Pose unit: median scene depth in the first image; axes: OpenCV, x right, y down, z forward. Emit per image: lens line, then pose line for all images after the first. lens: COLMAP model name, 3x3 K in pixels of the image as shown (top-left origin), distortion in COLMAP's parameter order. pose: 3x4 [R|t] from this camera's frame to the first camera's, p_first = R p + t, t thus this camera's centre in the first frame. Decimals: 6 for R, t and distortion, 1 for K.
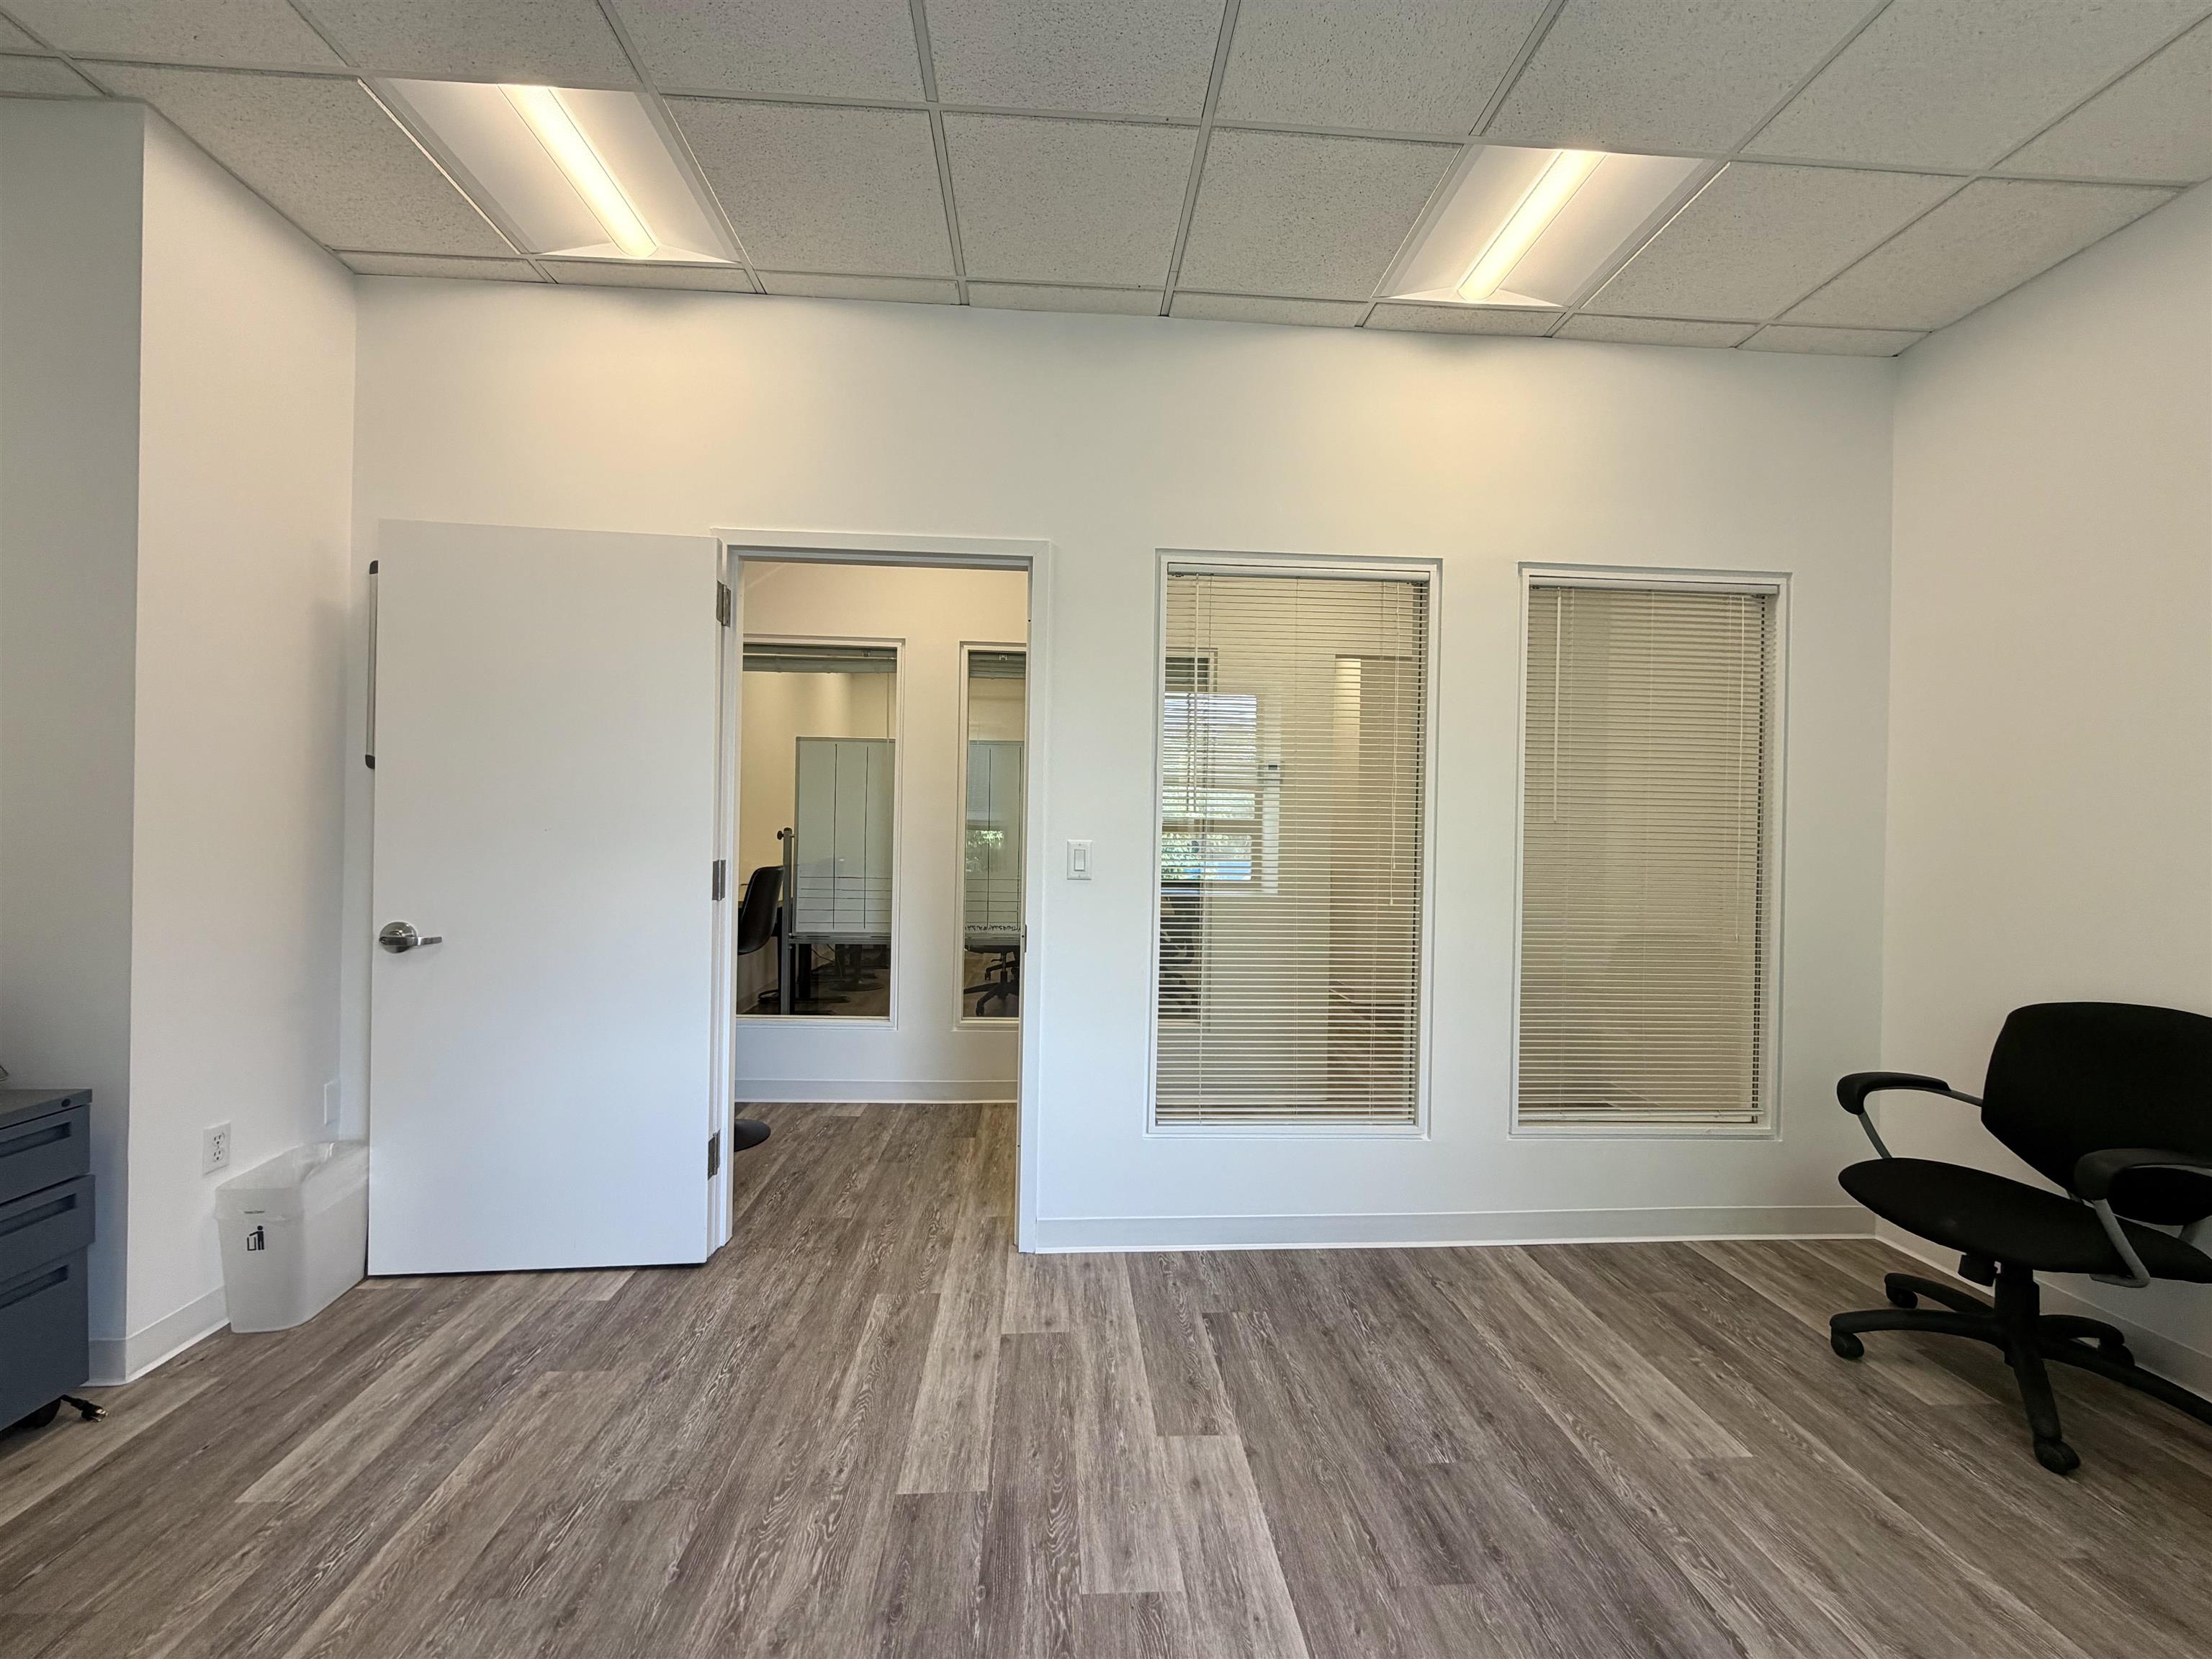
lens RADIAL K [[880.5, 0, 1095.0], [0, 880.5, 828.1], [0, 0, 1]] dist [0.000333, -0.000092]
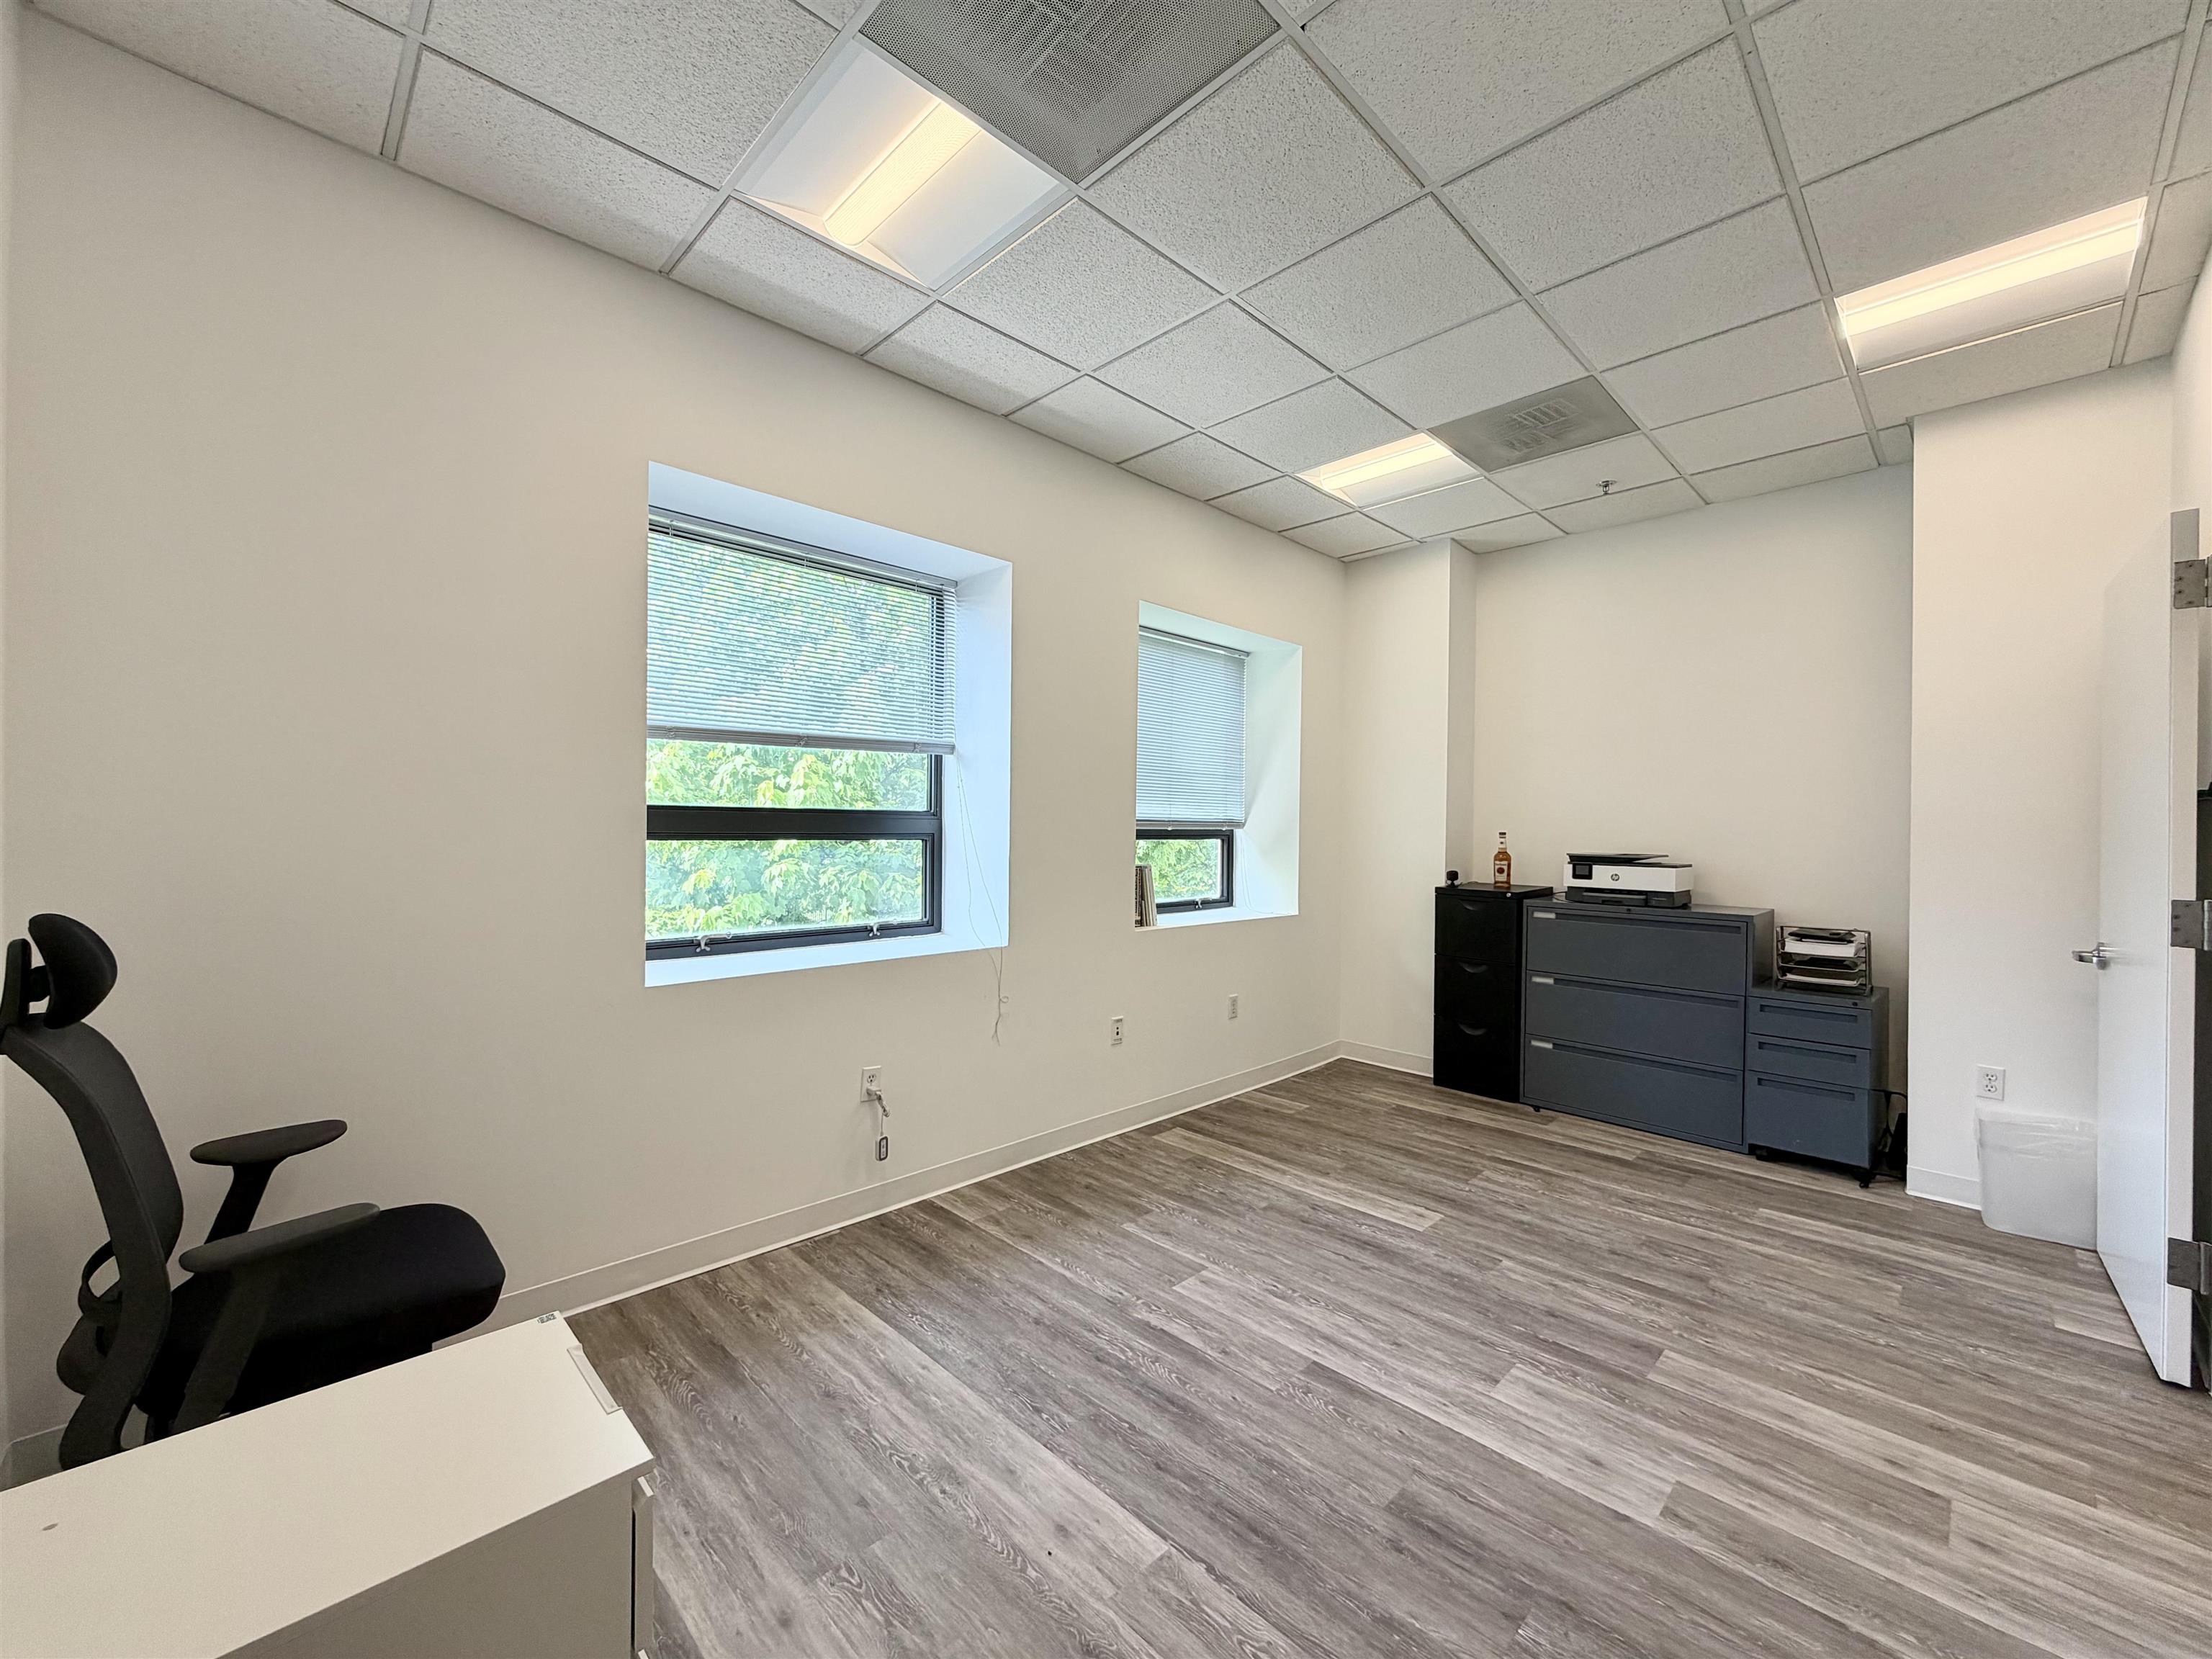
lens RADIAL K [[880.5, 0, 1095.0], [0, 880.5, 828.1], [0, 0, 1]] dist [0.000333, -0.000092]
pose [[-0.752665, -0.026117, -0.657885, 1.162230], [-0.025186, 0.999624, -0.010869, 0.005847], [0.657921, 0.008389, -0.753040, 1.260111]]
